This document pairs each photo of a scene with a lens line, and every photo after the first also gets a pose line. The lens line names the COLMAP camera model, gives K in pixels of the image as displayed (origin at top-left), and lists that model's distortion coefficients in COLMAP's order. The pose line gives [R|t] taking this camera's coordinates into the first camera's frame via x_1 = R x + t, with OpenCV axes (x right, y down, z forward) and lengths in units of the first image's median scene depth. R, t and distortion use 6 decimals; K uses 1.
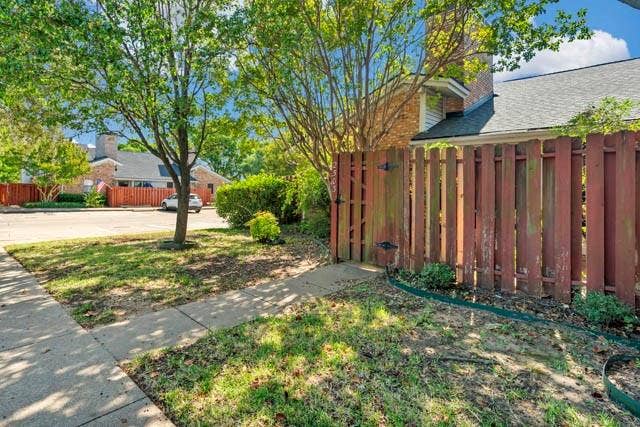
lens RADIAL K [[313.7, 0, 319.1], [0, 313.7, 186.5], [0, 0, 1]] dist [-0.000542, 0.000469]
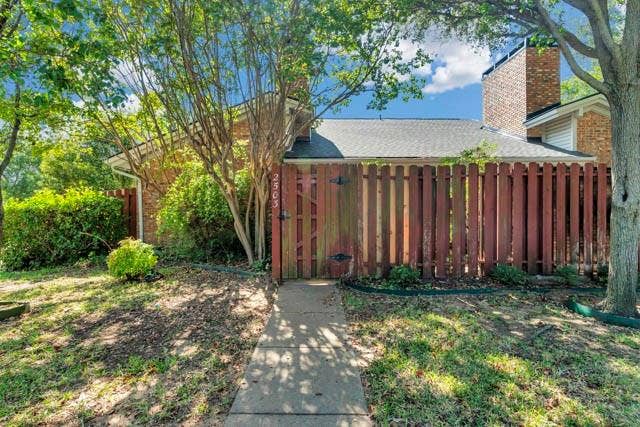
lens RADIAL K [[283.6, 0, 320.0], [0, 283.6, 213.5], [0, 0, 1]] dist [-0.000068, 0.000064]
pose [[0.746834, -0.040175, 0.663796, -0.450913], [0.018270, 0.999036, 0.039909, 0.005695], [-0.664759, -0.017678, 0.746848, 0.350769]]
